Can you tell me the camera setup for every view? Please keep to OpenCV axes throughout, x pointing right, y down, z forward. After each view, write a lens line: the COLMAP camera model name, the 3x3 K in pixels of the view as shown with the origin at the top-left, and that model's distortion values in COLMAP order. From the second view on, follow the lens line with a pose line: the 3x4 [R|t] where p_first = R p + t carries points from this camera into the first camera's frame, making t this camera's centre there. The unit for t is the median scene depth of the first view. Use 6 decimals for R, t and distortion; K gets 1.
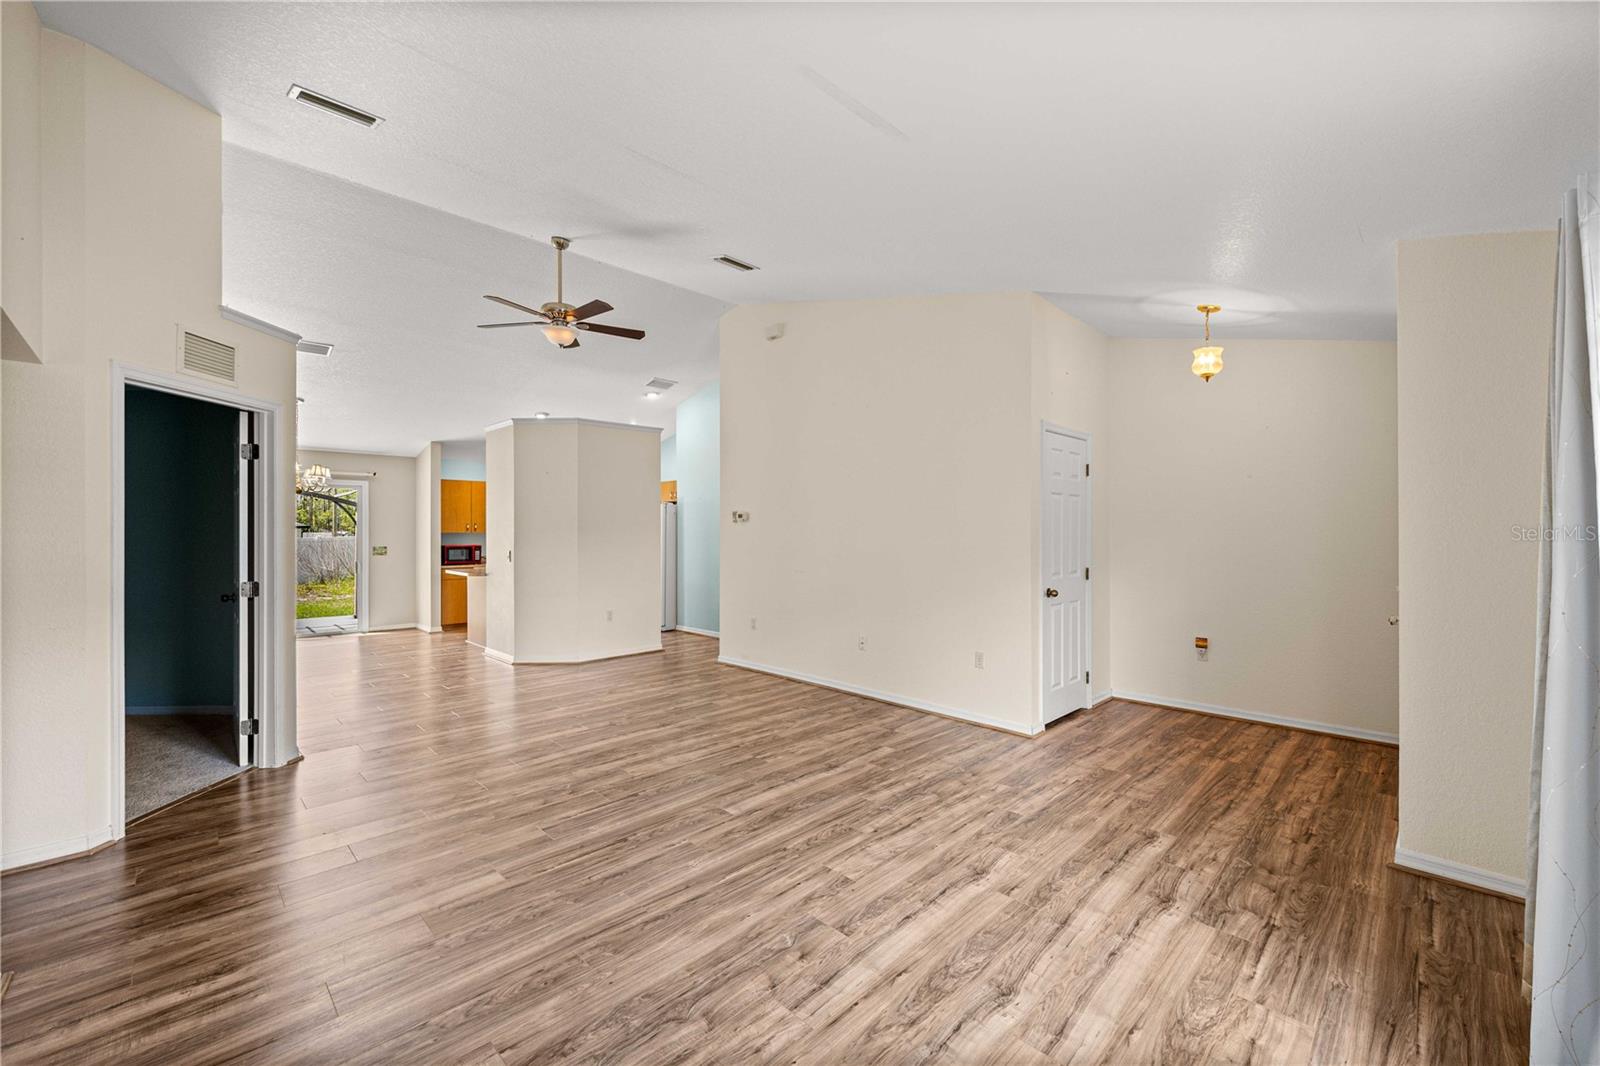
lens RADIAL K [[635.7, 0, 783.2], [0, 635.7, 535.6], [0, 0, 1]] dist [0.000723, -0.000593]
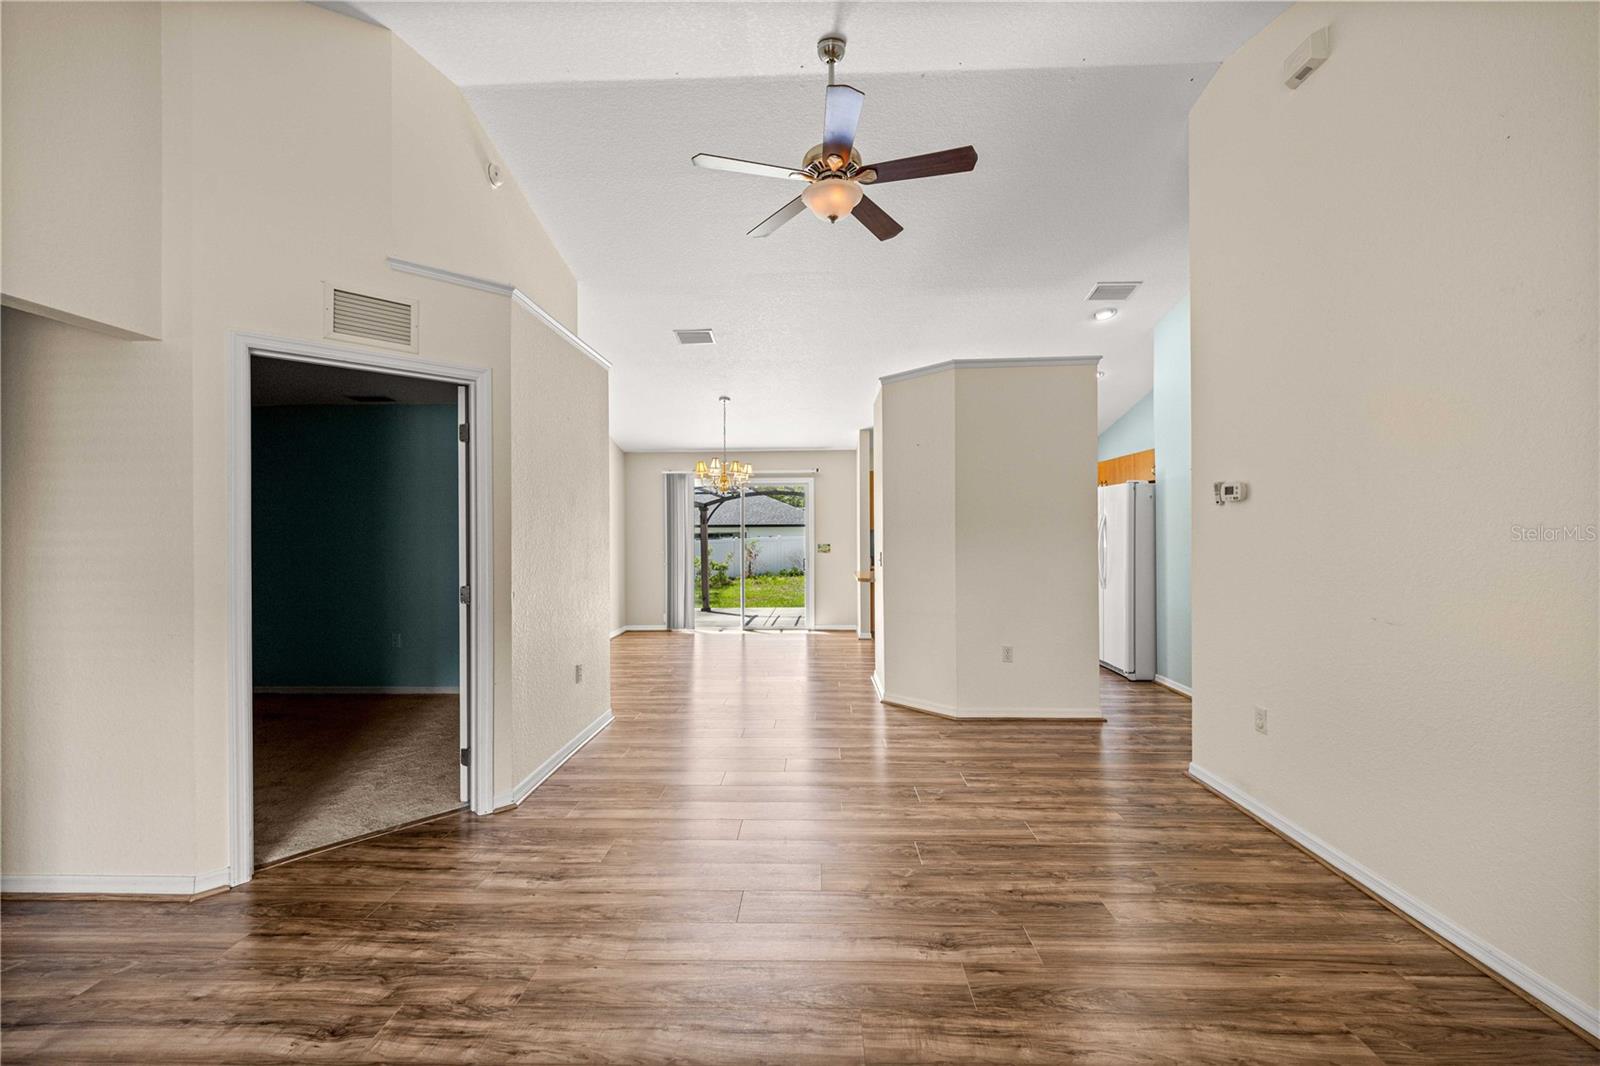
lens RADIAL K [[635.7, 0, 801.1], [0, 635.7, 530.0], [0, 0, 1]] dist [0.000723, -0.000593]
pose [[0.704744, -0.003531, -0.709453, 0.104607], [0.000085, 0.999988, -0.004892, 0.003195], [0.709462, 0.003387, 0.704736, 0.968027]]
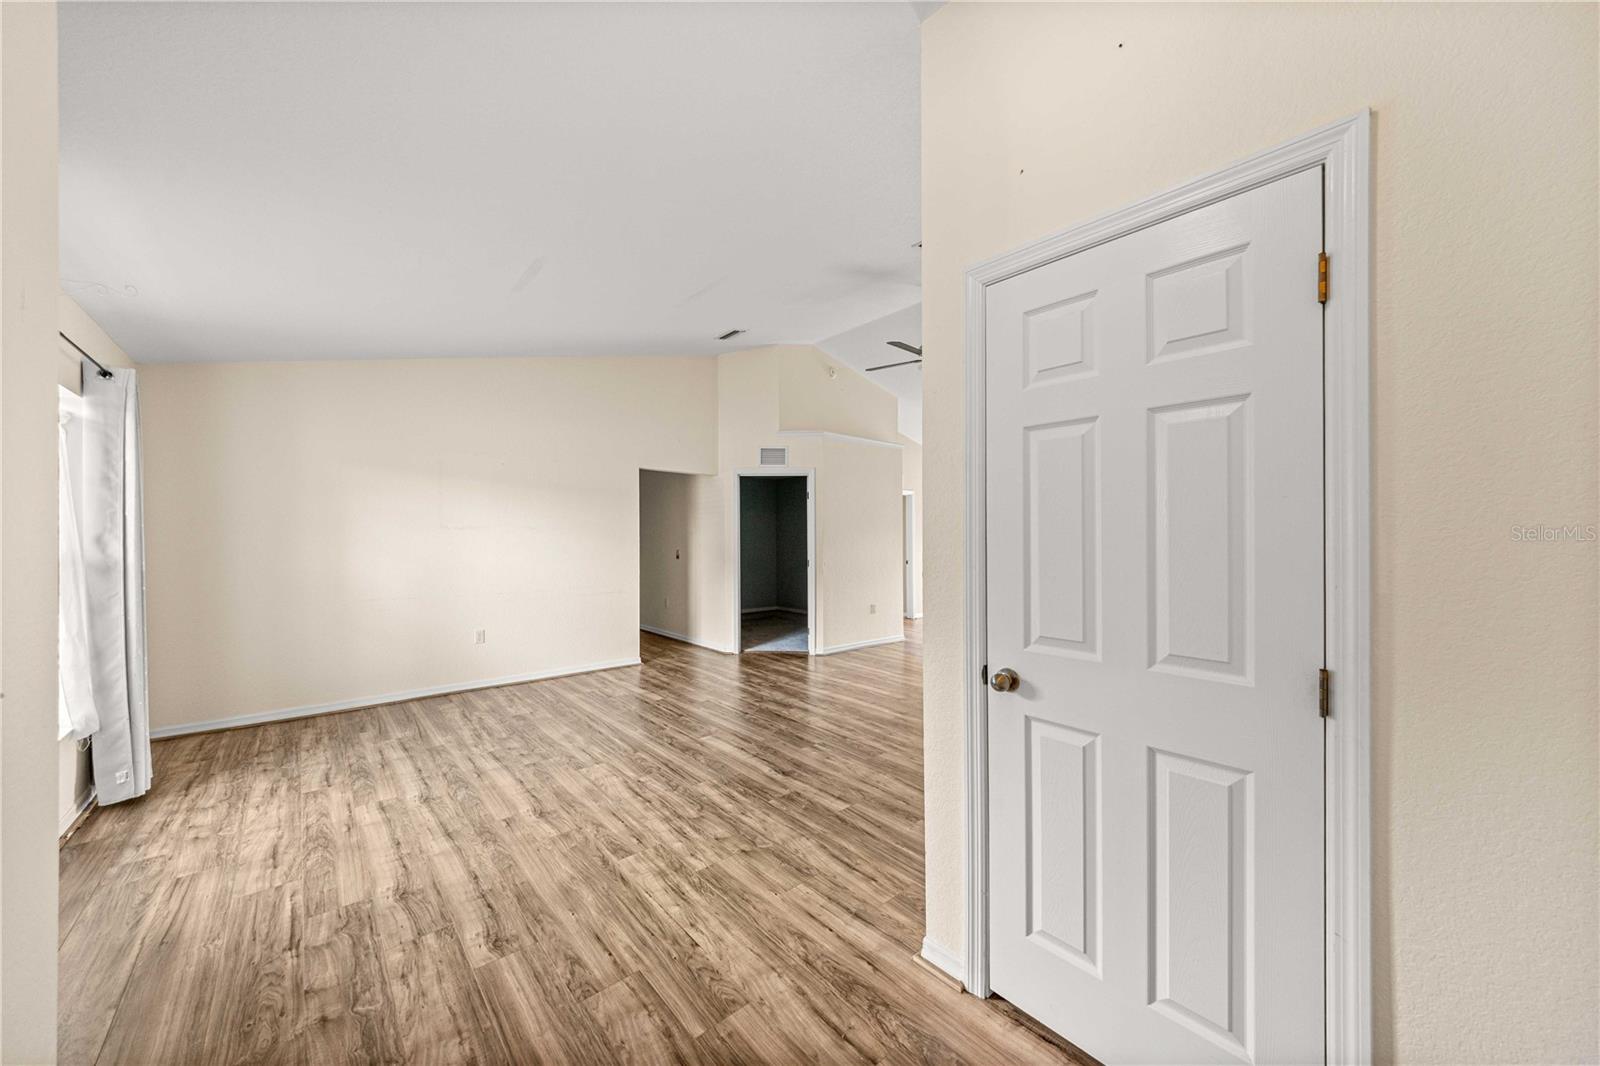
lens RADIAL K [[538.4, 0, 790.9], [0, 538.4, 536.6], [0, 0, 1]] dist [-0.000499, 0.000483]
pose [[-0.026475, -0.000116, -0.999649, 1.171300], [-0.011596, 0.999933, 0.000191, -0.001187], [0.999582, 0.011597, -0.026474, 1.327338]]
